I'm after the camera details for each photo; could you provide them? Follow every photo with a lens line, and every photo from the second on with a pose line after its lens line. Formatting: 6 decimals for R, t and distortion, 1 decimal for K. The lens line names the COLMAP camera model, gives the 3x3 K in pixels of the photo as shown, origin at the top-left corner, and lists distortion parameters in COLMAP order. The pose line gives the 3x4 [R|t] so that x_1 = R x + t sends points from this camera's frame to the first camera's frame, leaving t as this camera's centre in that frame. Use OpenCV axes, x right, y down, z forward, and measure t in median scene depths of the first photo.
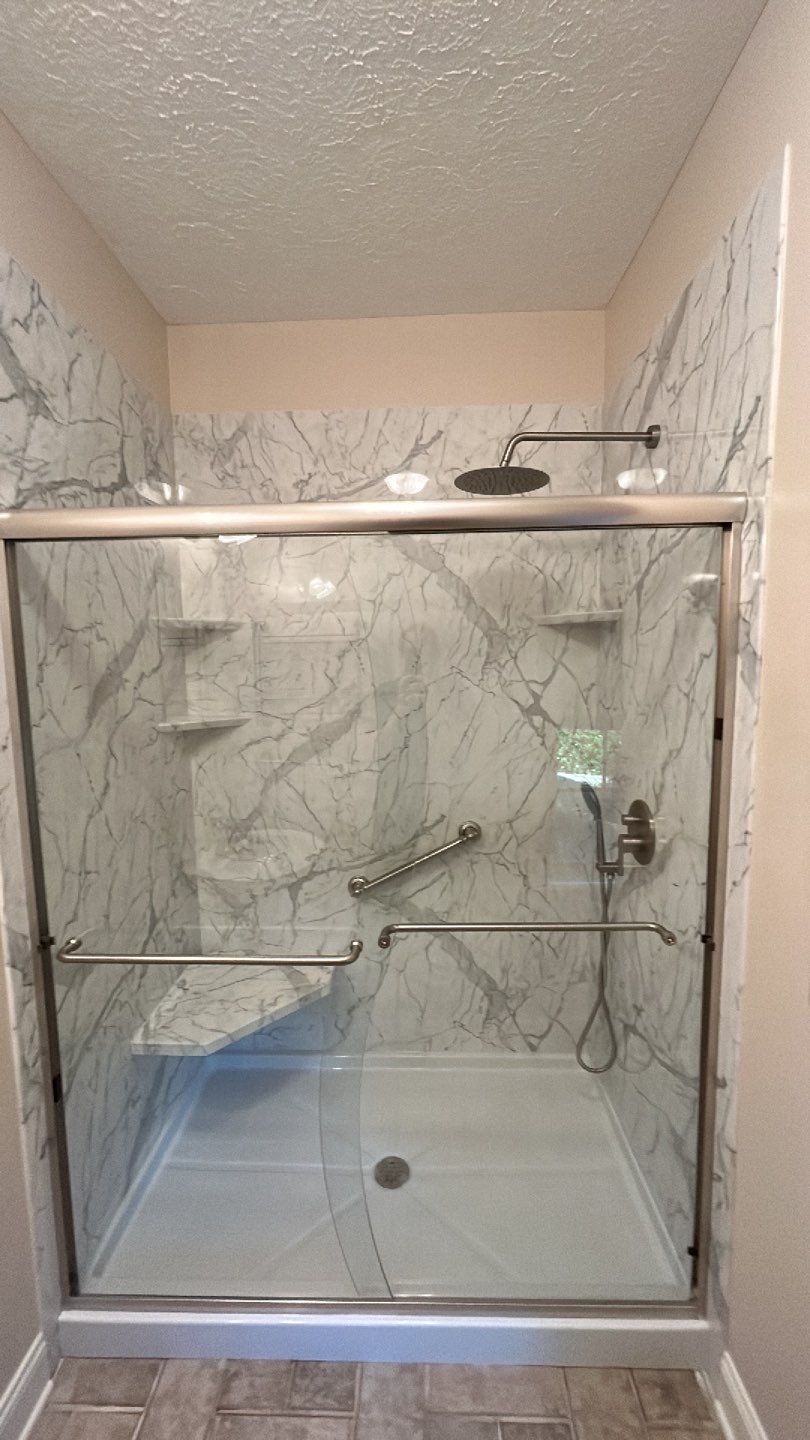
lens RADIAL K [[565.3, 0, 405.0], [0, 565.3, 720.0], [0, 0, 1]] dist [0.000464, -0.000347]
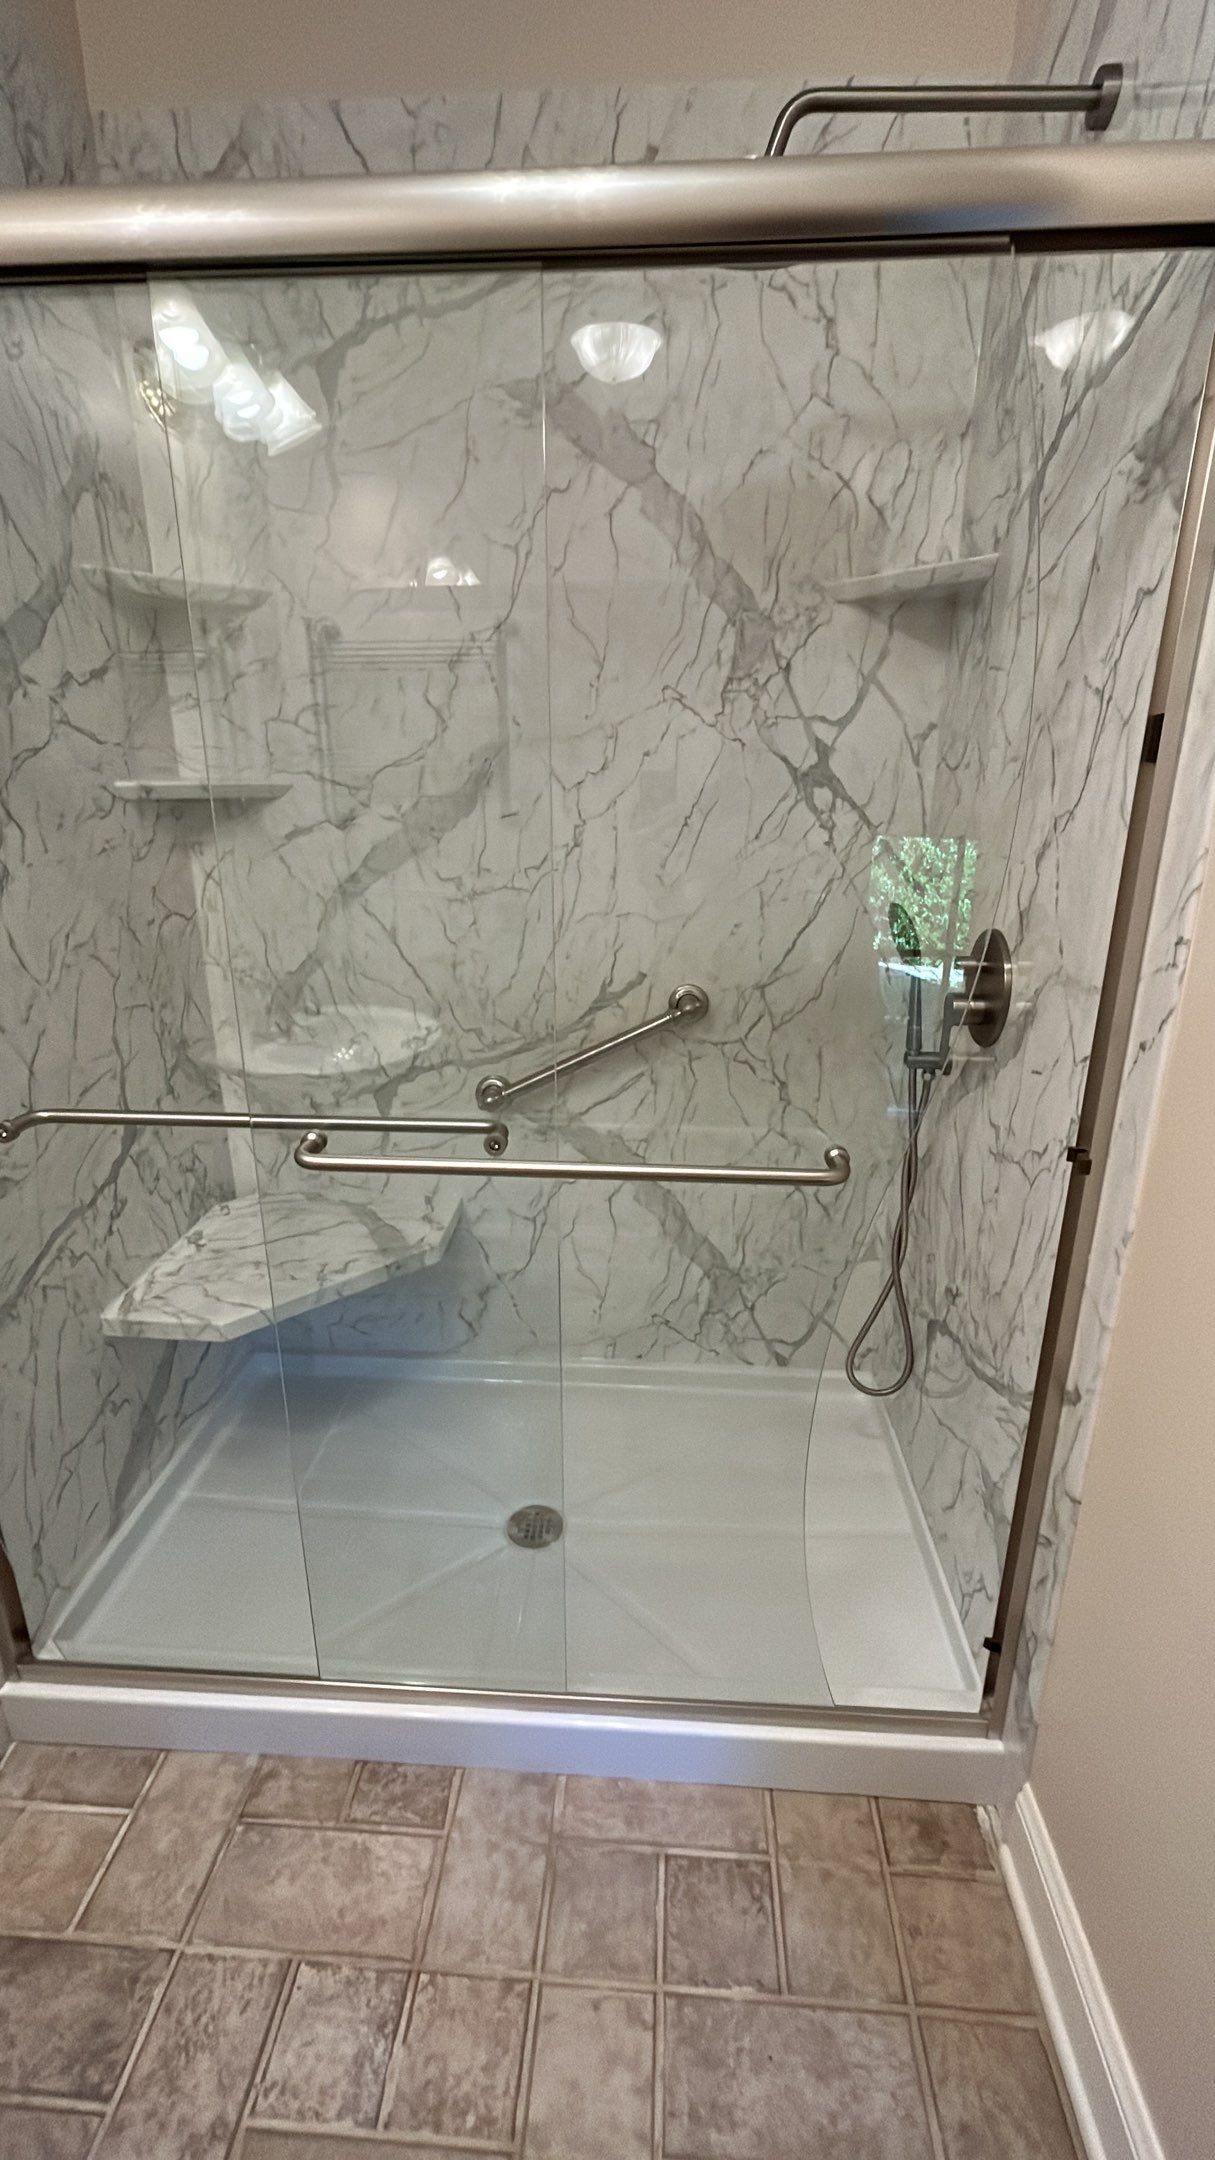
lens RADIAL K [[930.8, 0, 607.5], [0, 930.8, 1080.0], [0, 0, 1]] dist [-0.008600, 0.005596]
pose [[0.999226, 0.026276, -0.029262, 0.071876], [-0.019652, 0.978102, 0.207198, 0.094081], [0.034066, -0.206462, 0.977861, 0.086391]]
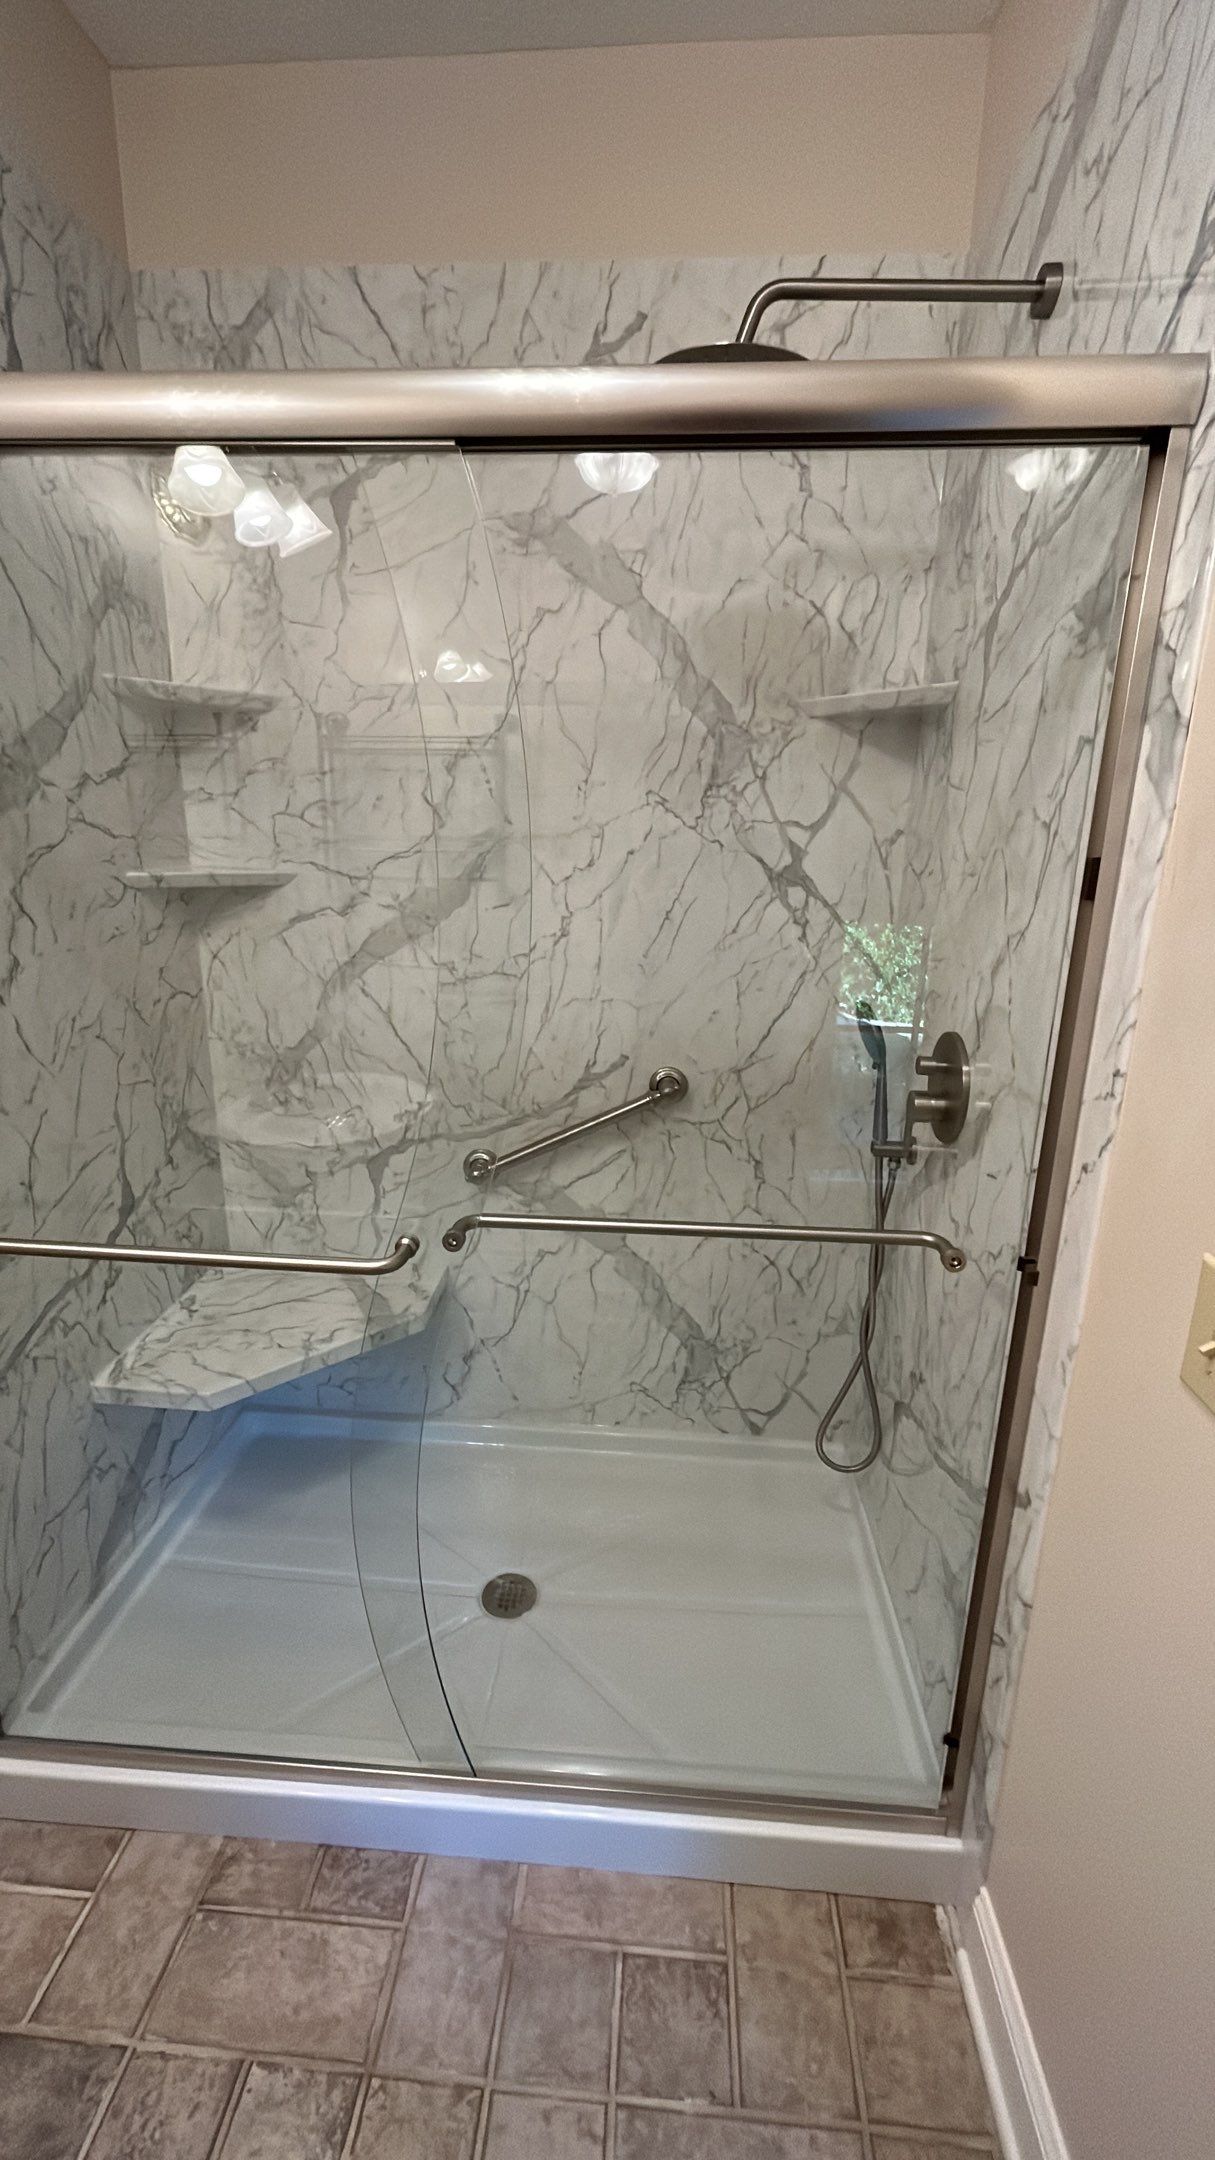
lens RADIAL K [[891.7, 0, 606.3], [0, 891.7, 1078.7], [0, 0, 1]] dist [-0.000828, -0.000198]
pose [[0.998552, 0.043102, -0.032196, 0.090952], [-0.037454, 0.986554, 0.159088, 0.052492], [0.038620, -0.157651, 0.986739, 0.091762]]
